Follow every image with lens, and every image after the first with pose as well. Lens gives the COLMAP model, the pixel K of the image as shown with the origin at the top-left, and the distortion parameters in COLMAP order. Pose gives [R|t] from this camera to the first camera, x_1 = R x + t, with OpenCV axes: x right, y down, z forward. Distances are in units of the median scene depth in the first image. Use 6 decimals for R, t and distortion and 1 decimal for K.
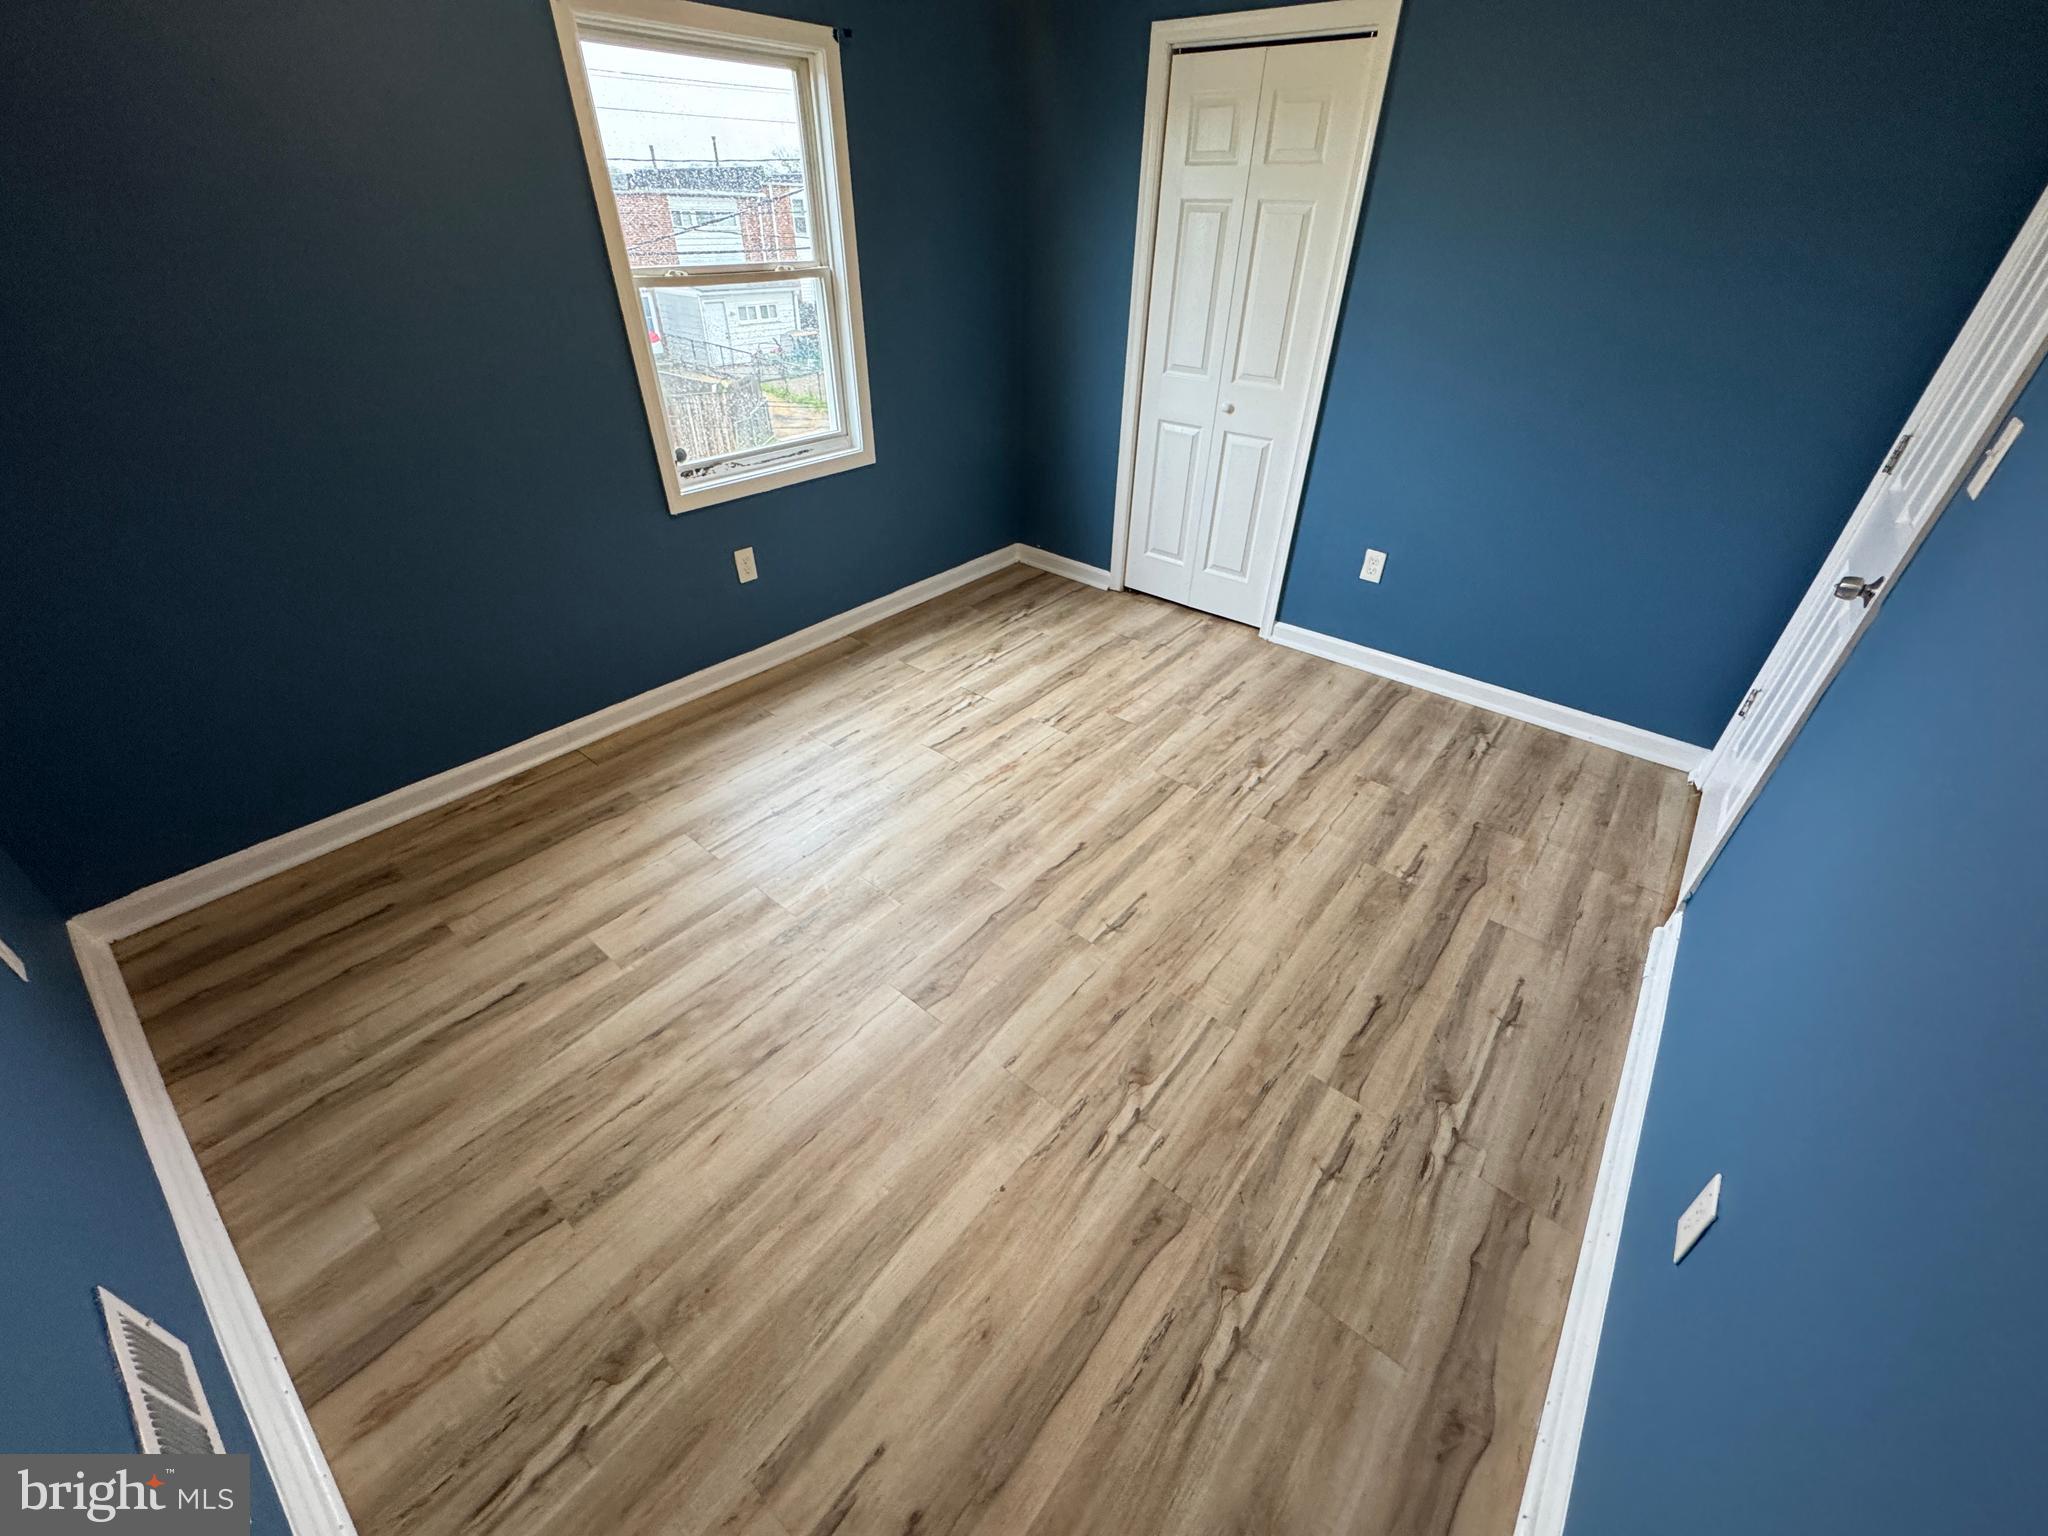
lens RADIAL K [[817.3, 0, 1024.7], [0, 817.3, 773.4], [0, 0, 1]] dist [-0.003561, -0.000413]
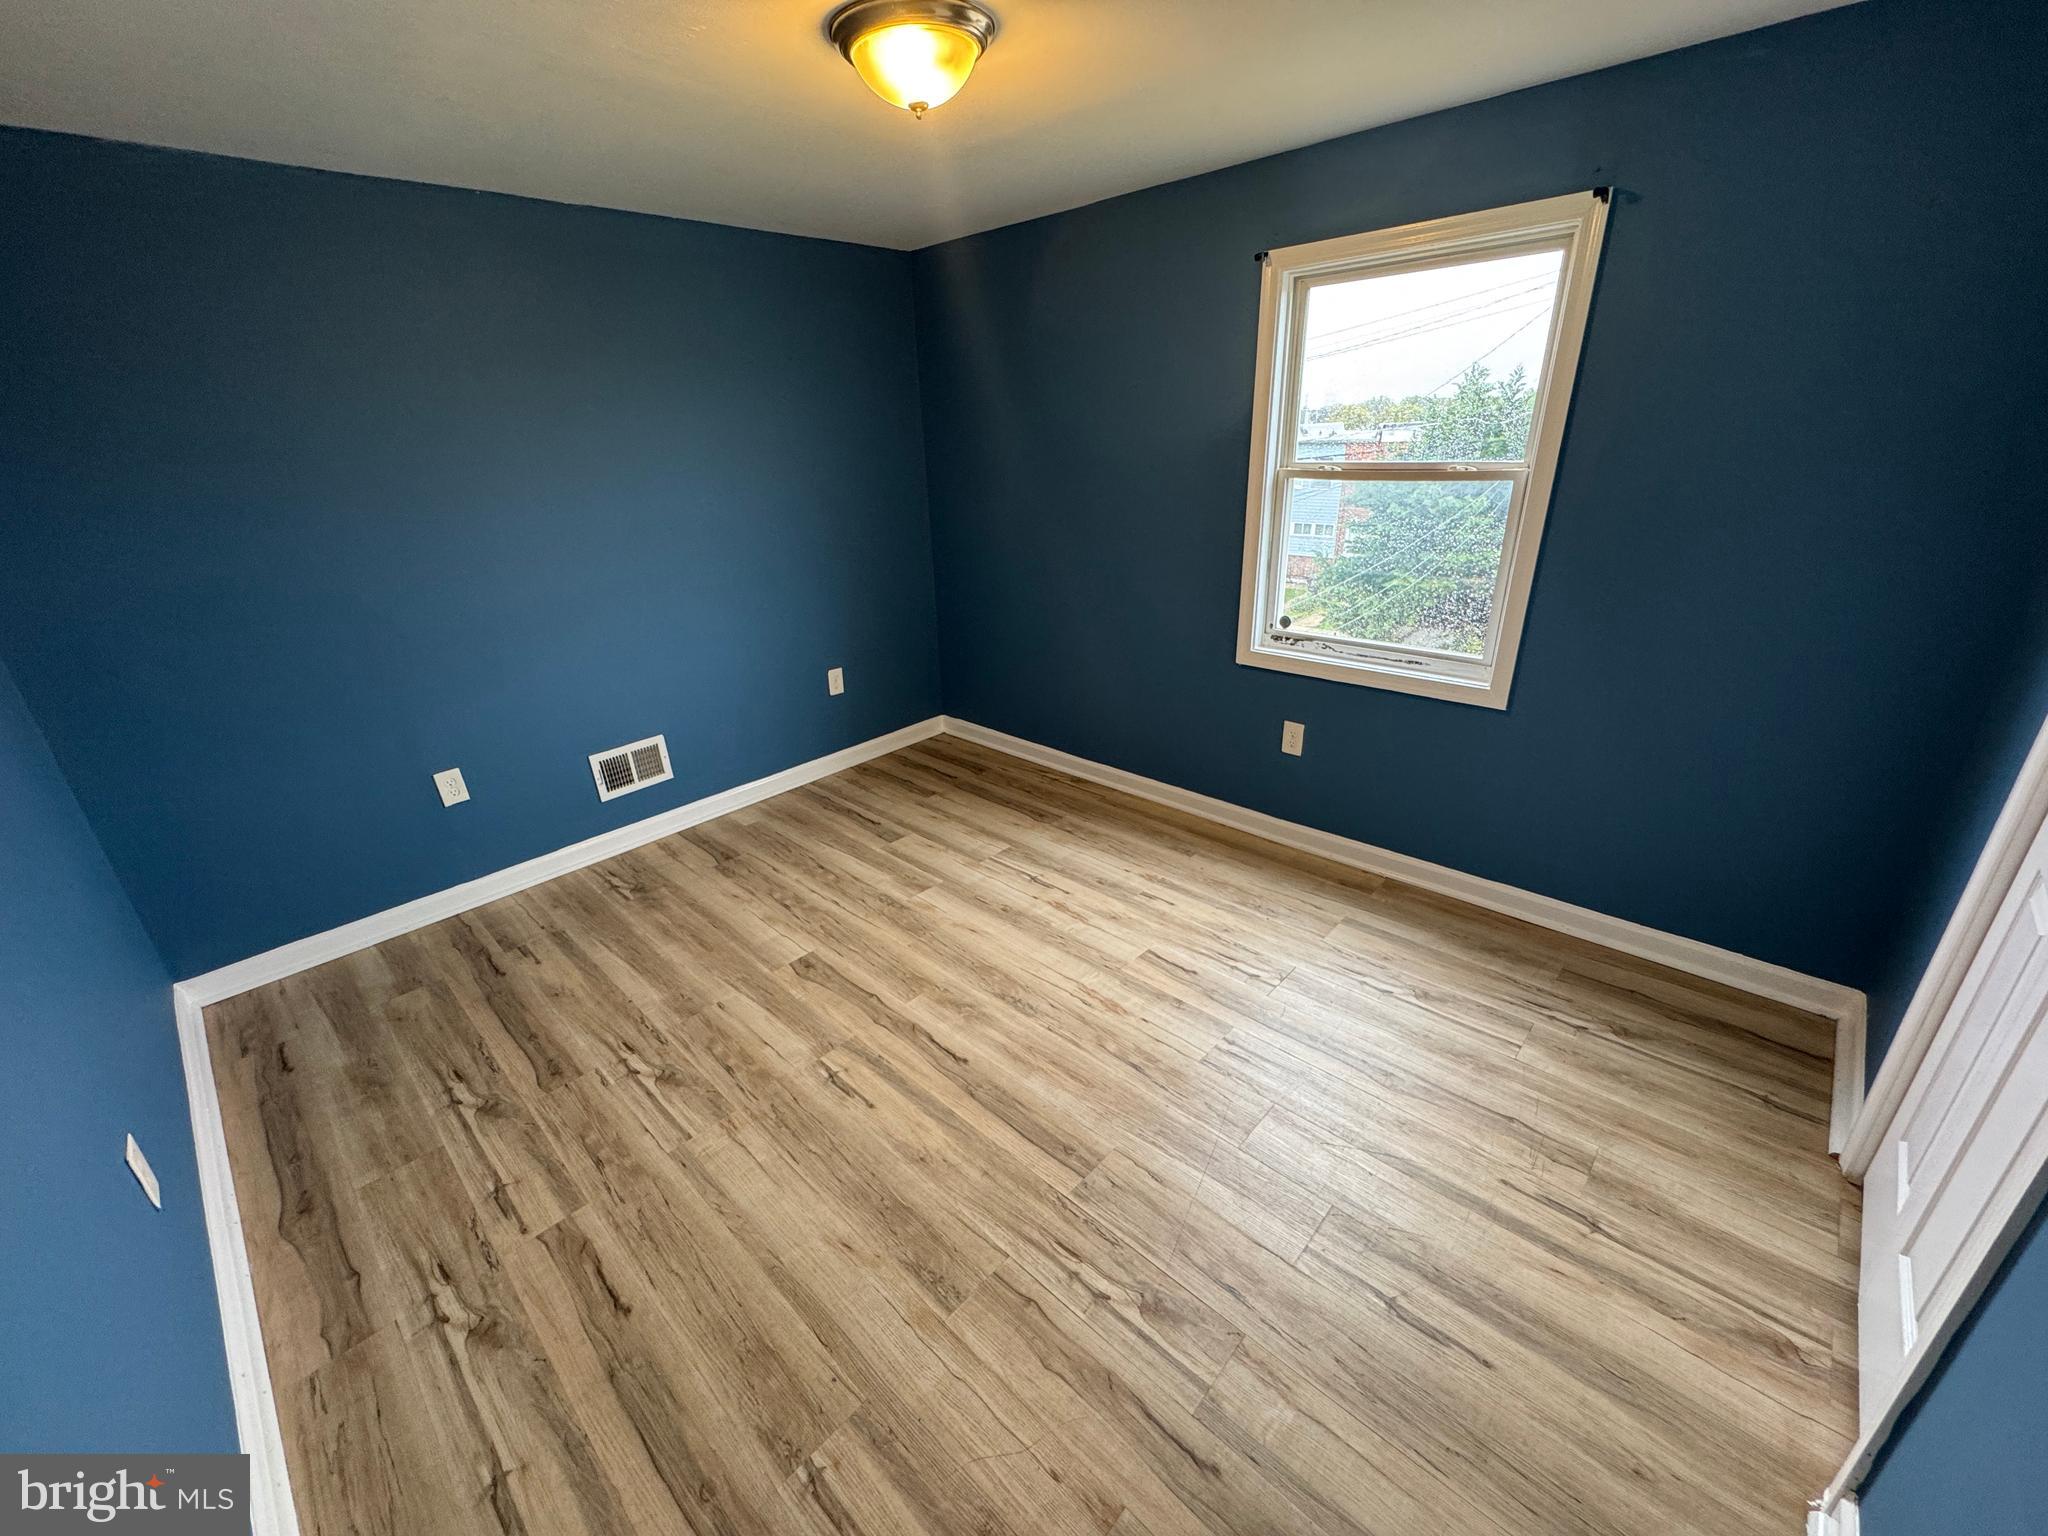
lens RADIAL K [[817.3, 0, 1021.4], [0, 817.3, 770.7], [0, 0, 1]] dist [-0.003561, -0.000413]
pose [[-0.076422, 0.375755, -0.923563, 0.890351], [-0.539232, 0.763551, 0.355273, -0.583020], [0.838683, 0.525165, 0.144267, 0.882912]]
